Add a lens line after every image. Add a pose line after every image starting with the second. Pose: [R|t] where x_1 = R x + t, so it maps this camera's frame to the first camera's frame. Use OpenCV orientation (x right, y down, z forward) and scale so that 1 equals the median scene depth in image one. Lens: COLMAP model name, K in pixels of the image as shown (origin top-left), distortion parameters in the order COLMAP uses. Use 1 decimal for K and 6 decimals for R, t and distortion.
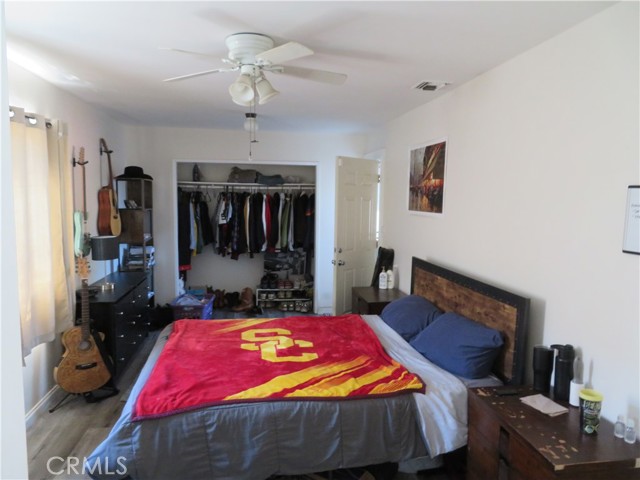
lens RADIAL K [[463.3, 0, 321.7], [0, 463.3, 239.9], [0, 0, 1]] dist [-0.004704, -0.006218]
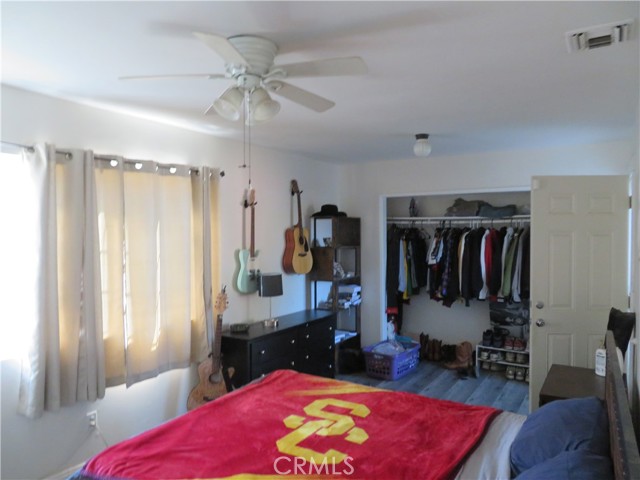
lens RADIAL K [[463.3, 0, 319.7], [0, 463.3, 240.9], [0, 0, 1]] dist [-0.004704, -0.006218]
pose [[0.749742, -0.004146, -0.661717, 0.200018], [-0.046128, 0.997220, -0.058512, -0.016966], [0.660120, 0.074393, 0.747467, 0.200953]]
